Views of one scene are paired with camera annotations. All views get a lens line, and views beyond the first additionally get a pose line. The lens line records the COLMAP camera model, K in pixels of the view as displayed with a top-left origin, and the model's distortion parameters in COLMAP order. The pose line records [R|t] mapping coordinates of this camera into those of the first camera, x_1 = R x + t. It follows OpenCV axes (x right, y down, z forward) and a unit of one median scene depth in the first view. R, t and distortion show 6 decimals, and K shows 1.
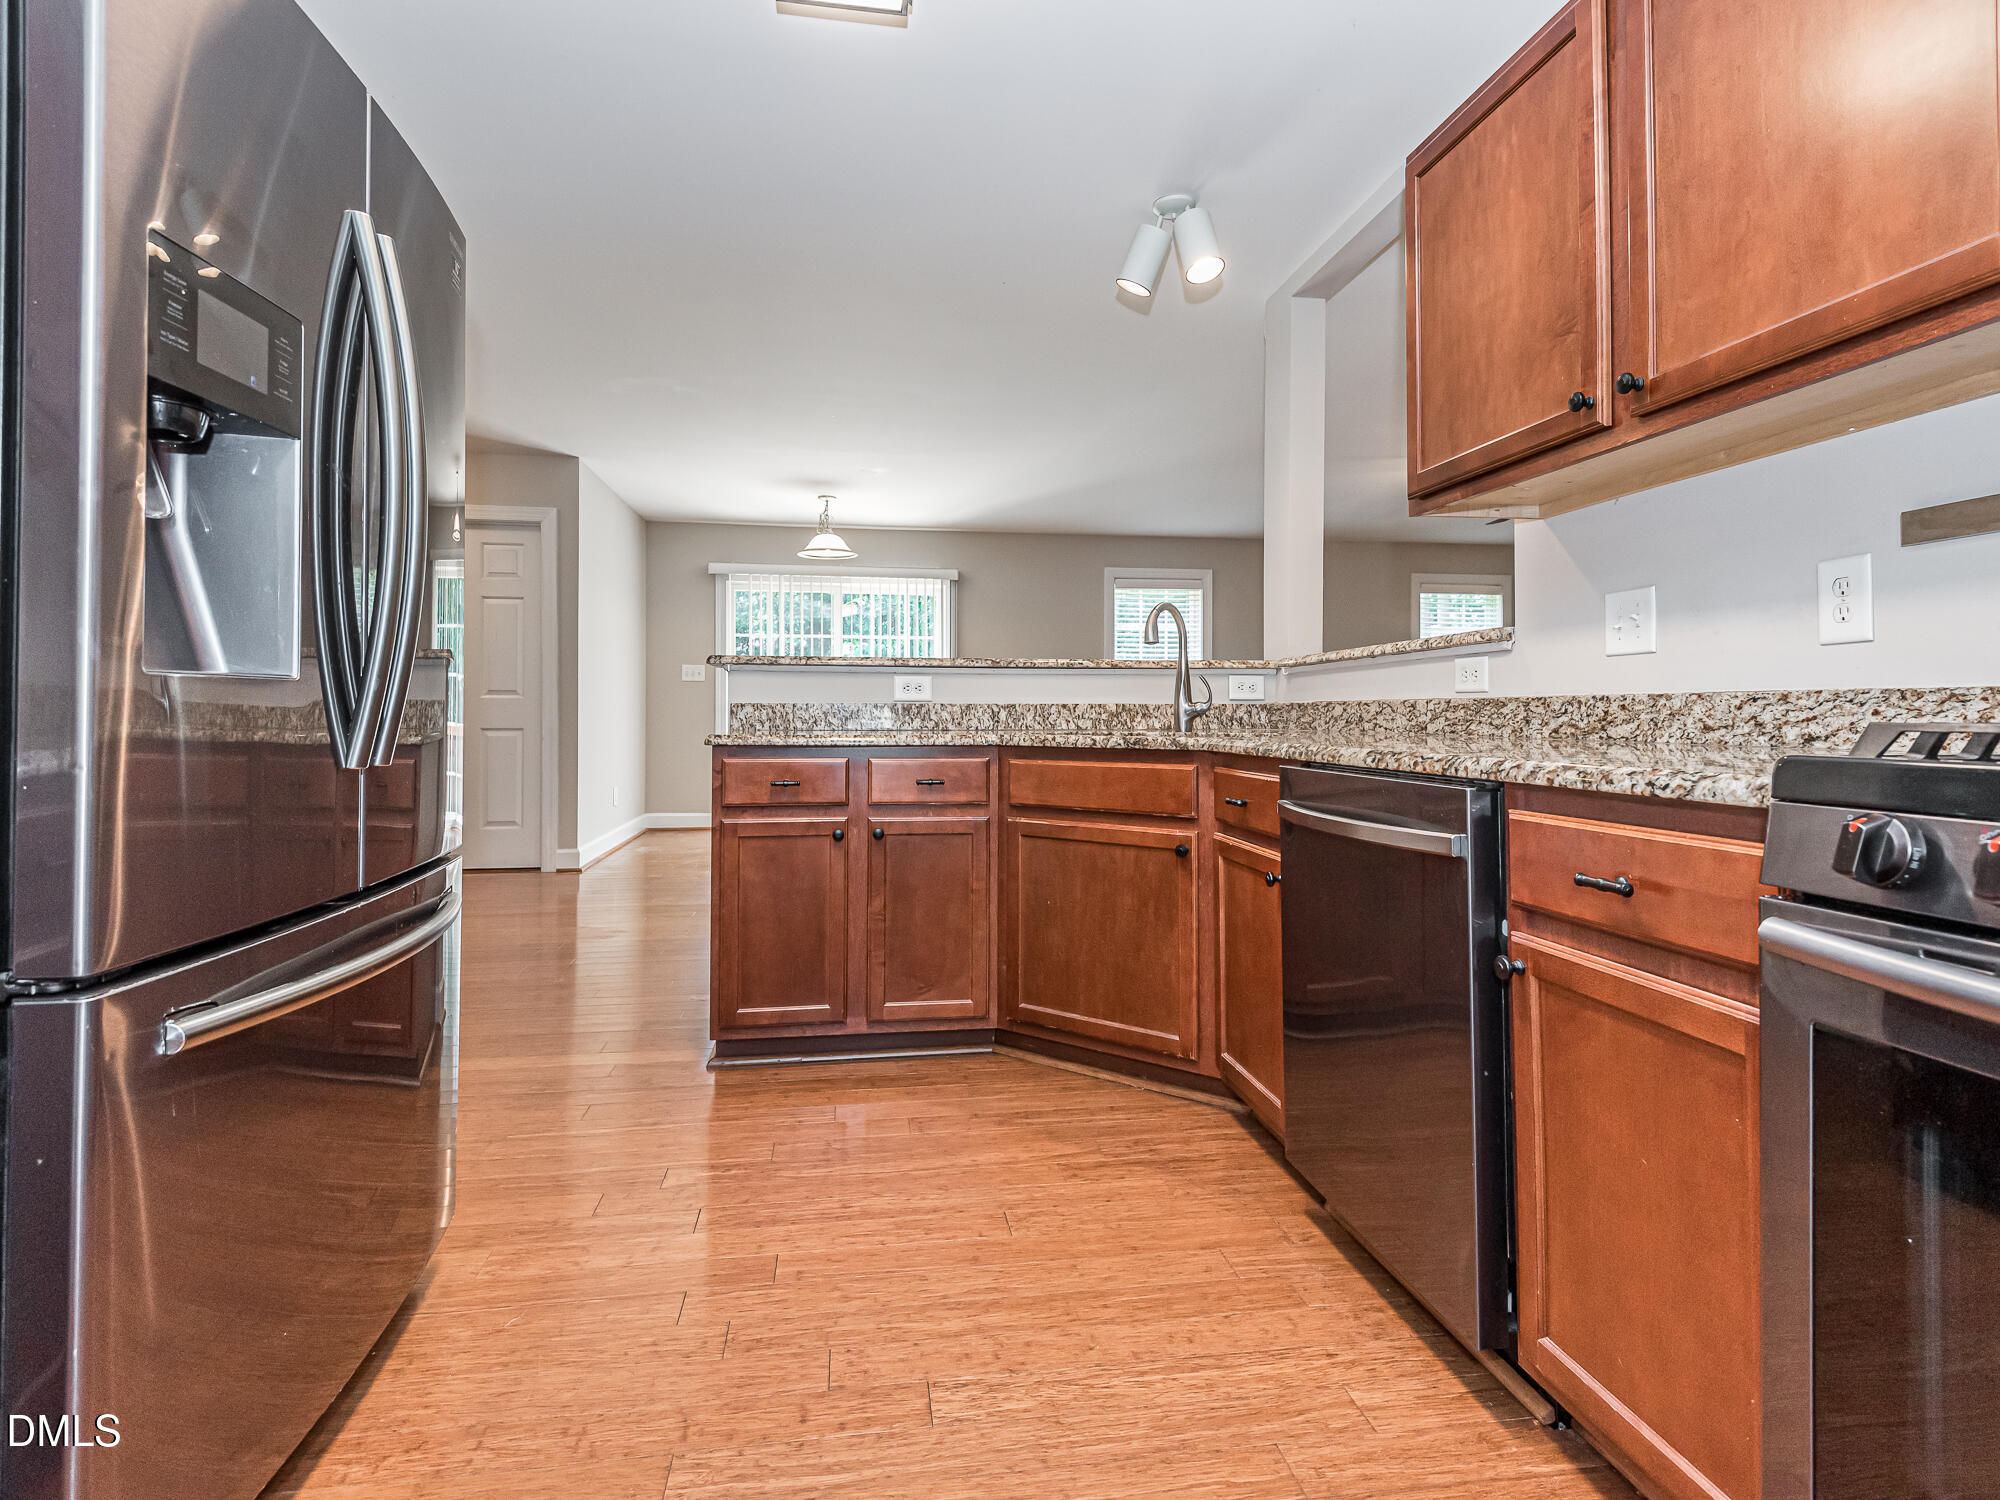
lens RADIAL K [[1022.2, 0, 989.1], [0, 1022.2, 695.8], [0, 0, 1]] dist [0.035185, -0.022810]
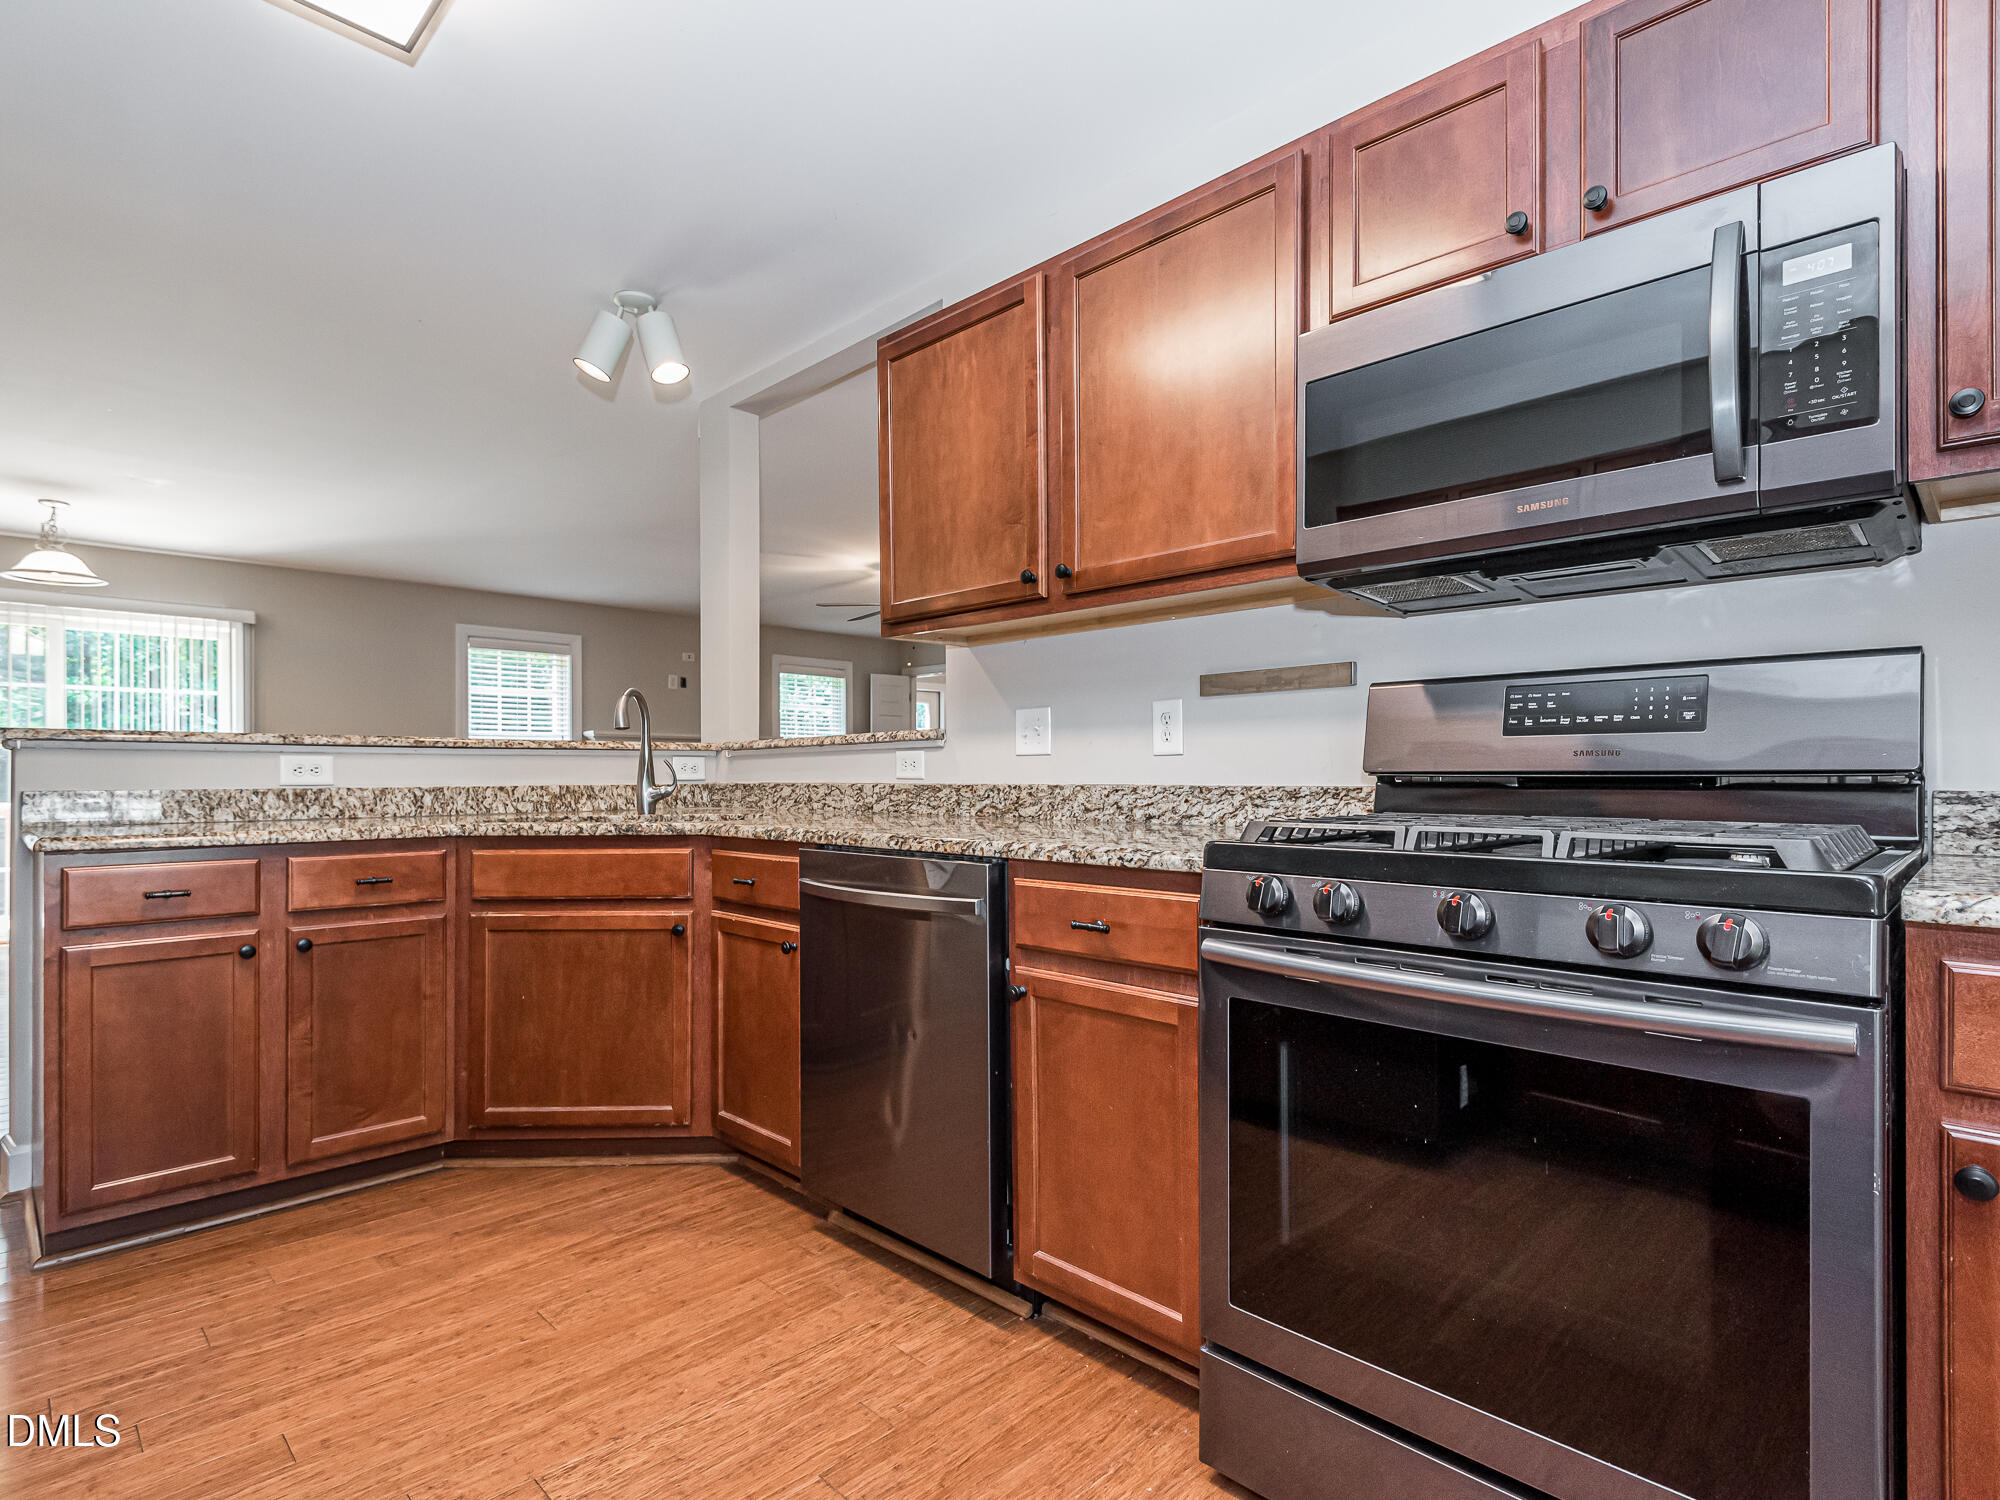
lens RADIAL K [[1022.2, 0, 987.6], [0, 1022.2, 766.9], [0, 0, 1]] dist [0.035185, -0.022810]
pose [[0.807543, -0.000158, 0.589808, -0.221639], [-0.004035, 0.999975, 0.005792, -0.031338], [-0.589795, -0.007057, 0.807522, -0.056601]]
